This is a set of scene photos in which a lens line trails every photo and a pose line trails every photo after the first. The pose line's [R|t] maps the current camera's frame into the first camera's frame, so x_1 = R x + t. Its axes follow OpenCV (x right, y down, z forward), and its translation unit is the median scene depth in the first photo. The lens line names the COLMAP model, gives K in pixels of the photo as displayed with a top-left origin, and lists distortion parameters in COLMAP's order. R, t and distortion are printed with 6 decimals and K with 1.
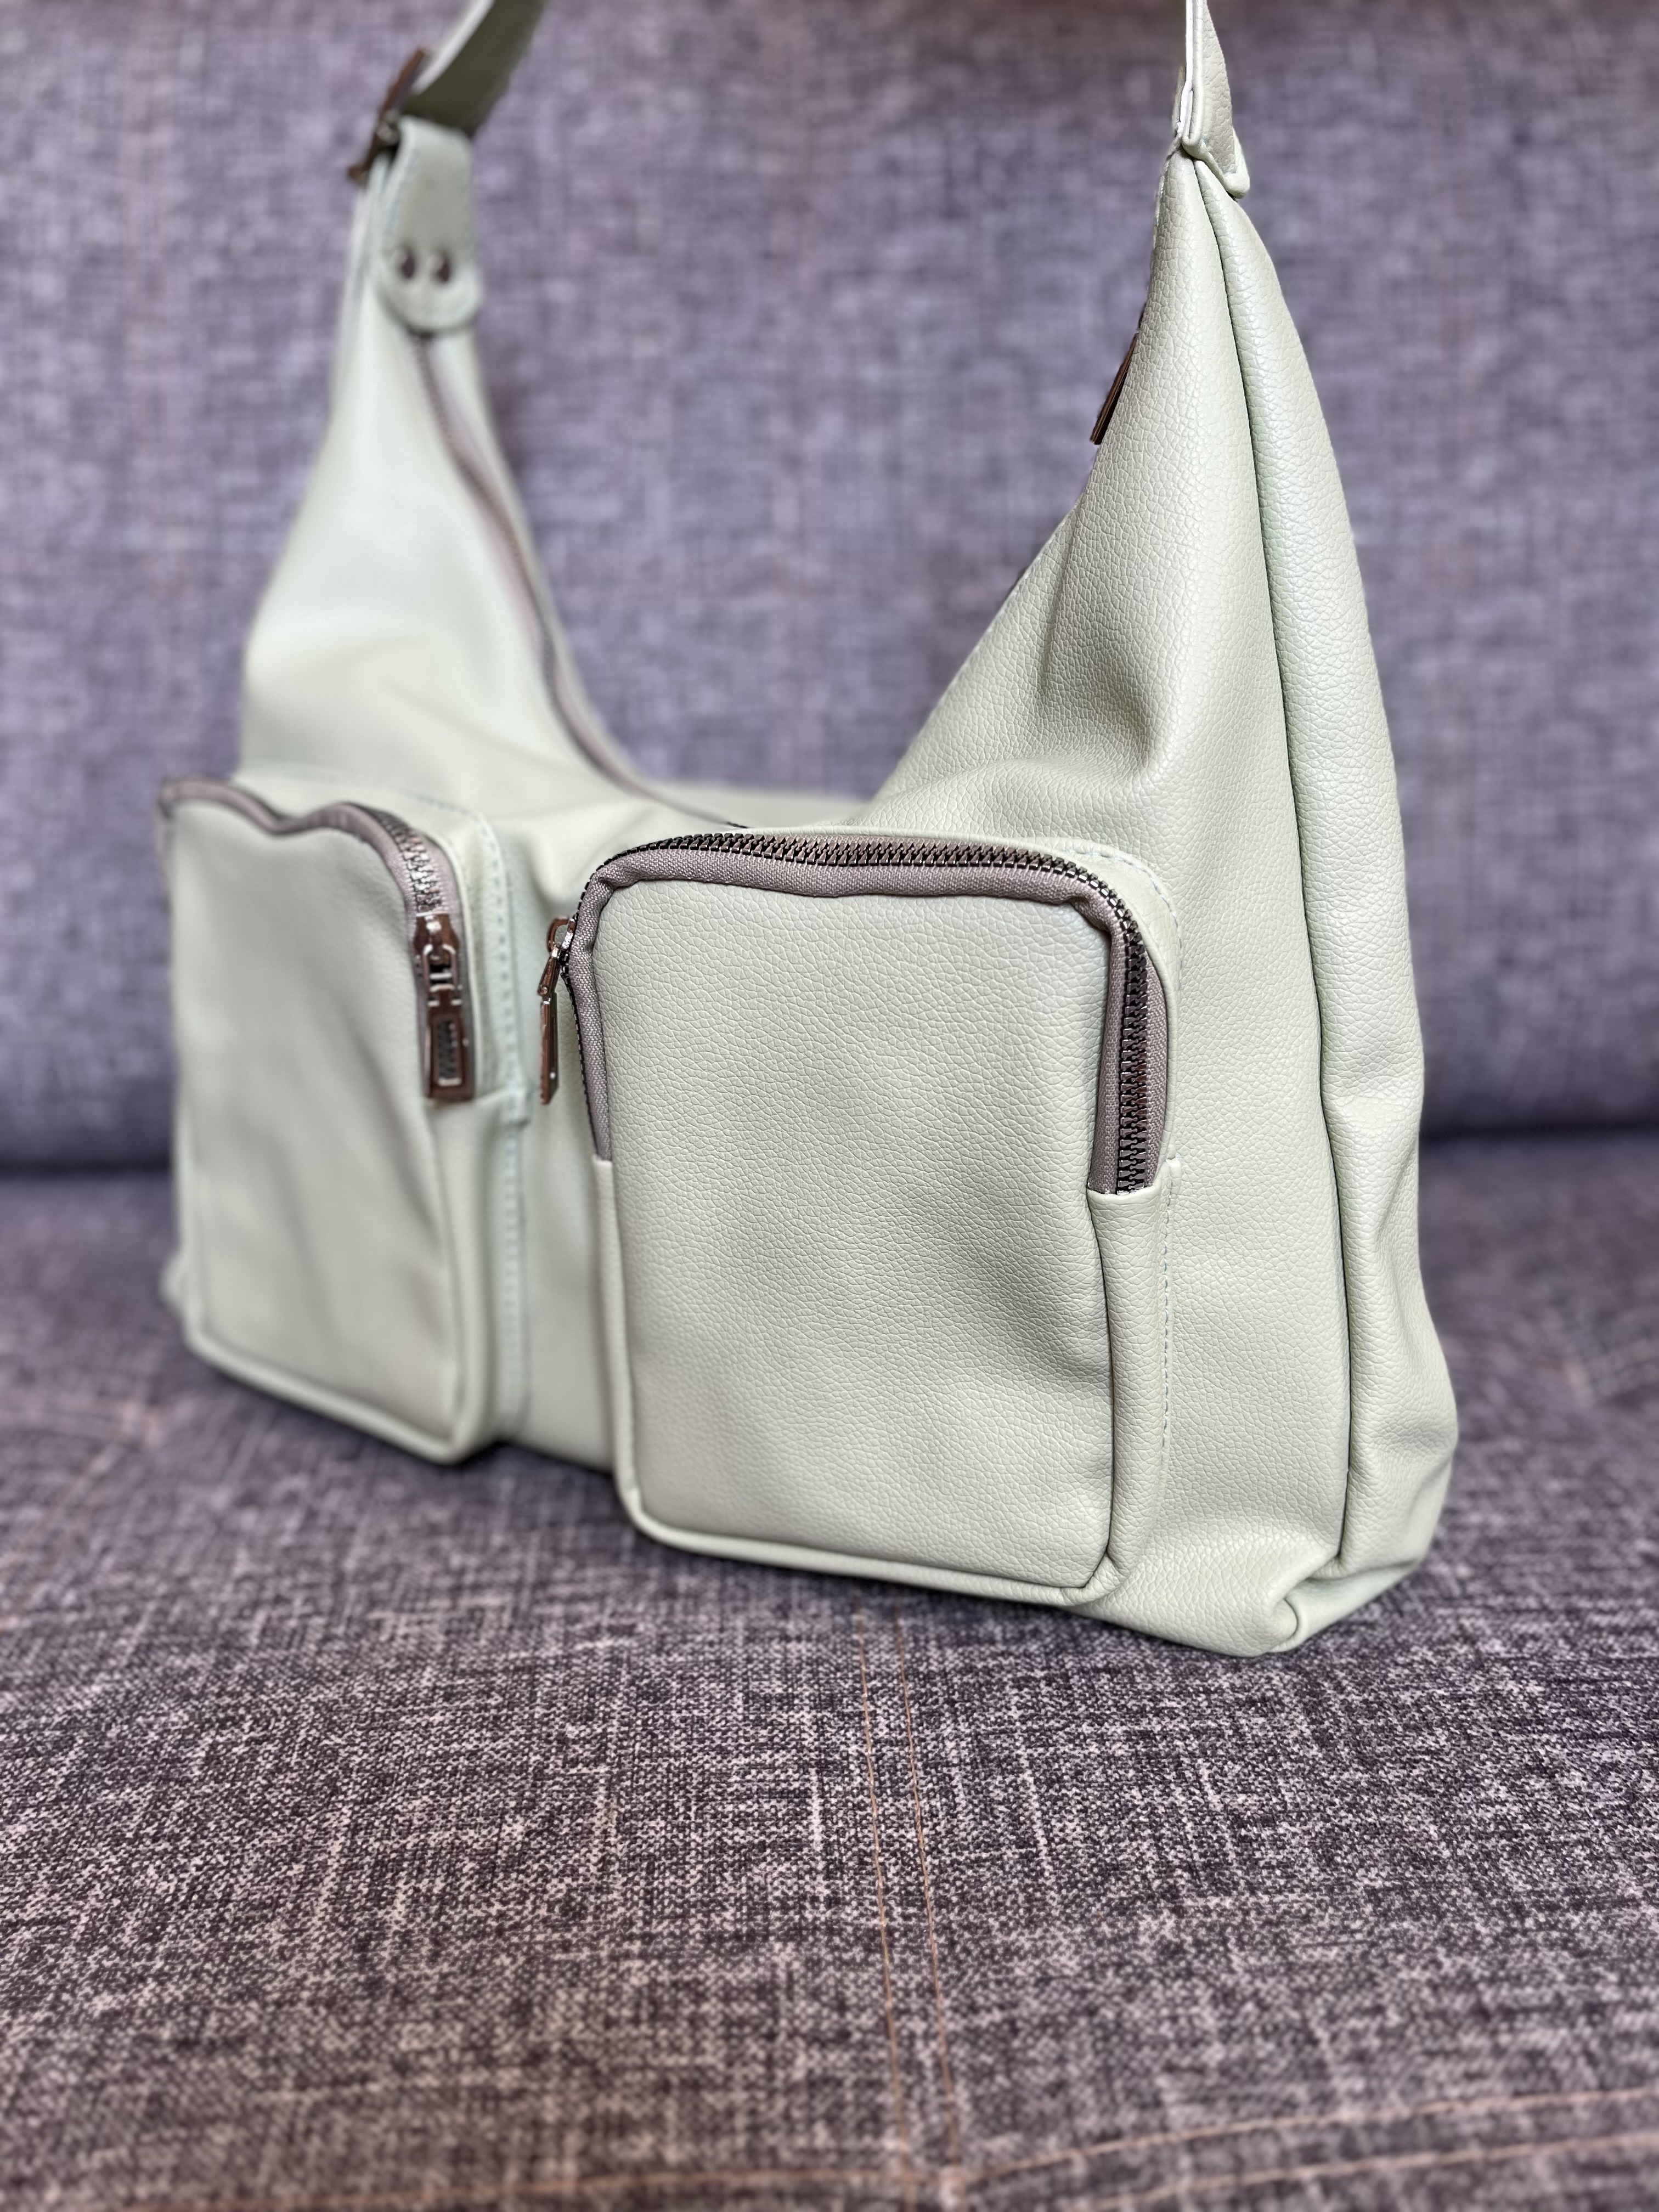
lens RADIAL K [[1717.8, 0, 866.1], [0, 1717.8, 1107.7], [0, 0, 1]] dist [0.074014, -0.088548]
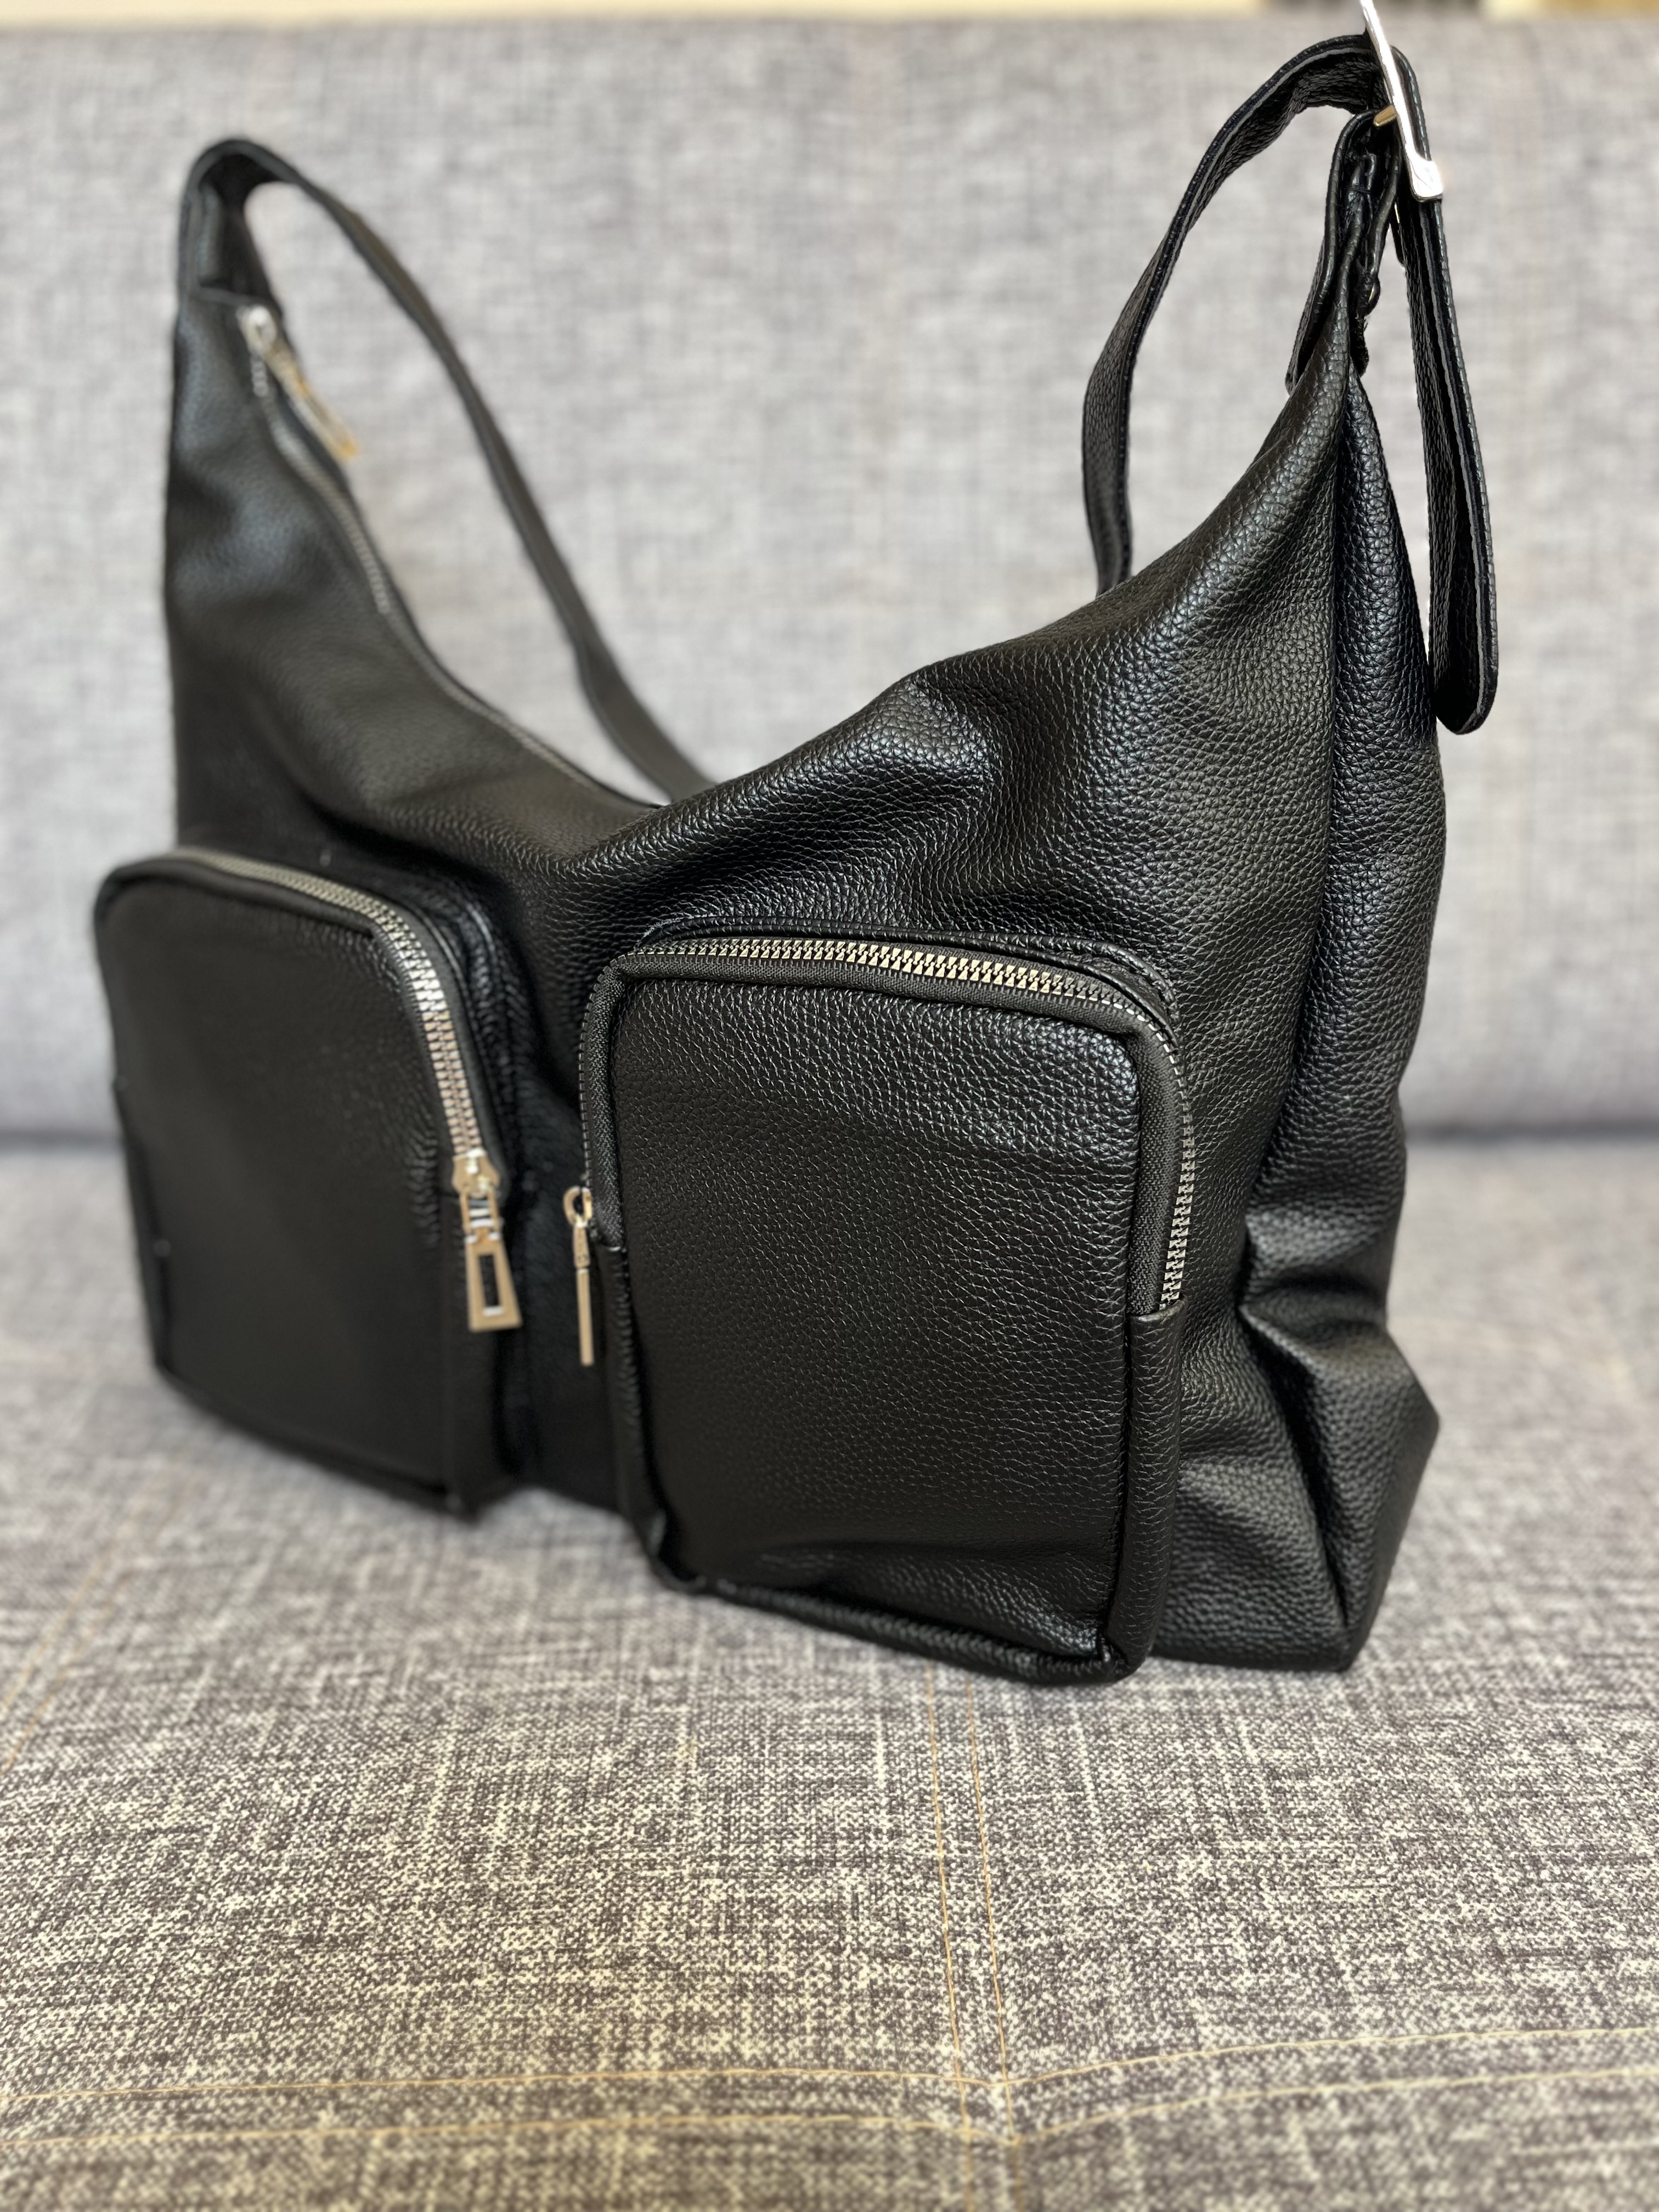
lens RADIAL K [[1729.7, 0, 865.0], [0, 1729.7, 1107.4], [0, 0, 1]] dist [0.048460, -0.039269]
pose [[0.999114, 0.016238, -0.038823, -0.002995], [-0.015843, 0.999820, 0.010448, -0.008510], [0.038986, -0.009824, 0.999191, -0.085348]]
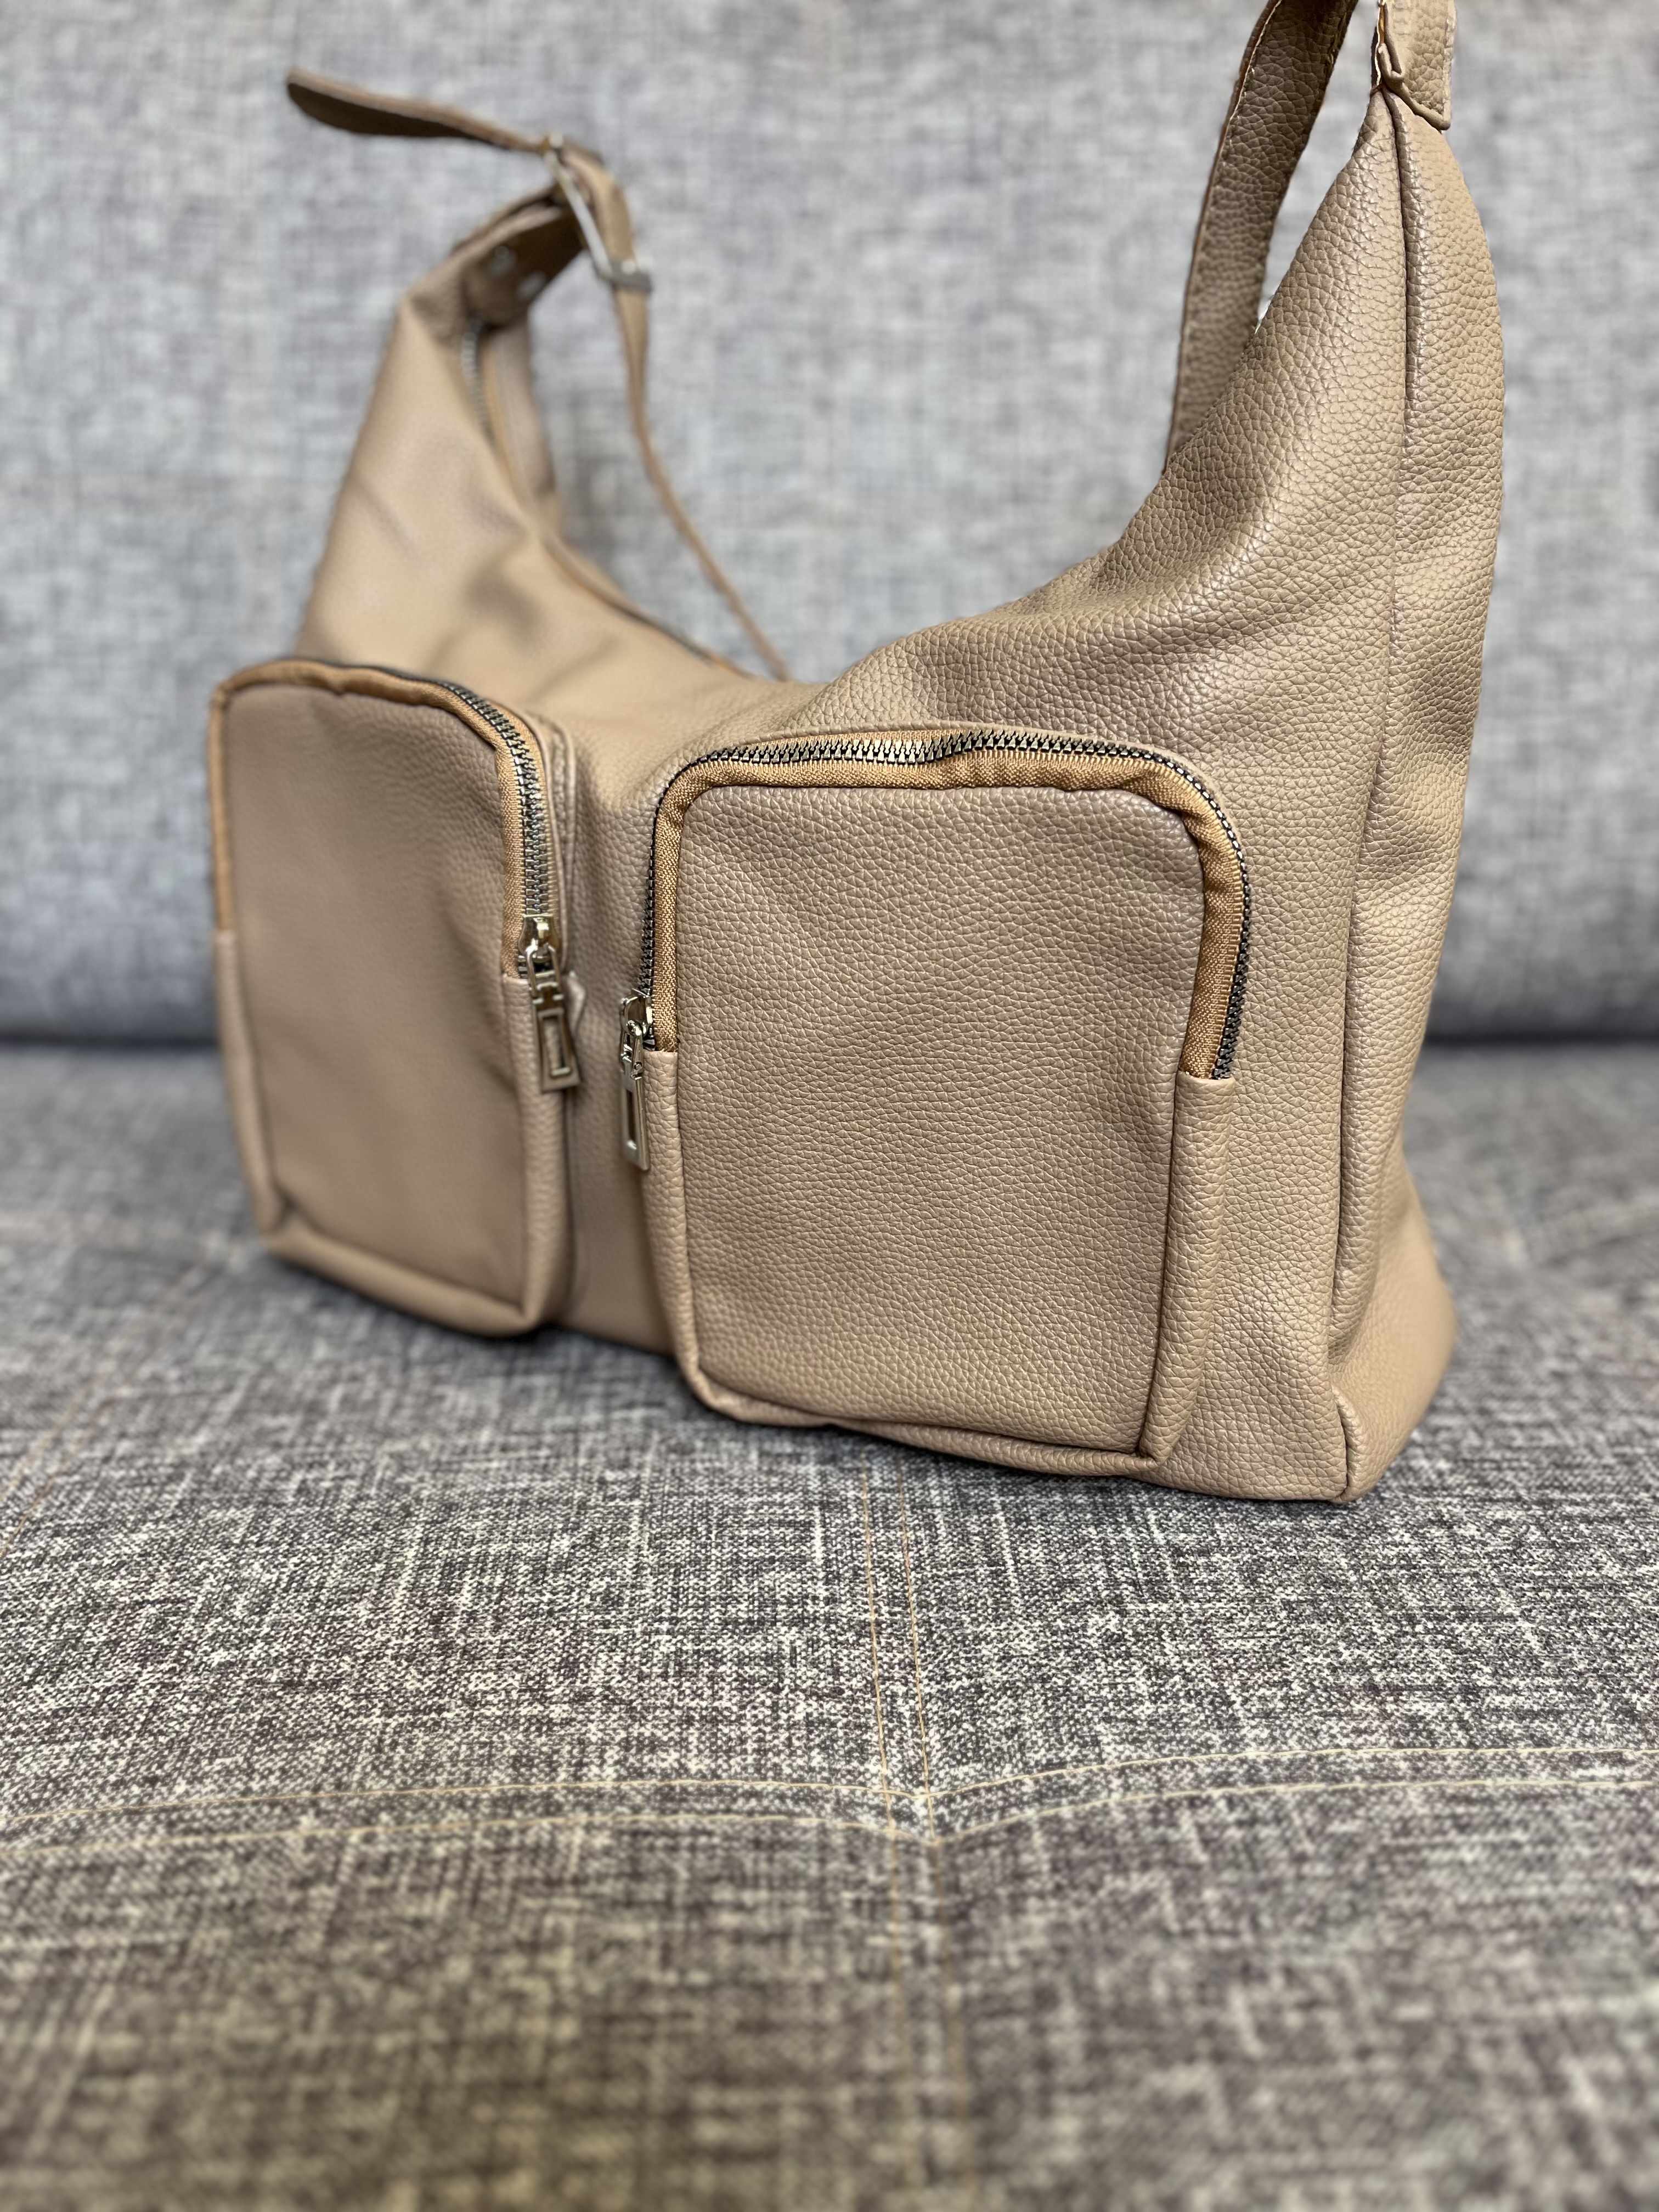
lens RADIAL K [[1729.7, 0, 865.0], [0, 1729.7, 1107.4], [0, 0, 1]] dist [0.048460, -0.039269]
pose [[0.999712, 0.020888, -0.011792, 0.011119], [-0.020815, 0.999764, 0.006287, 0.113159], [0.011921, -0.006040, 0.999911, -0.181616]]
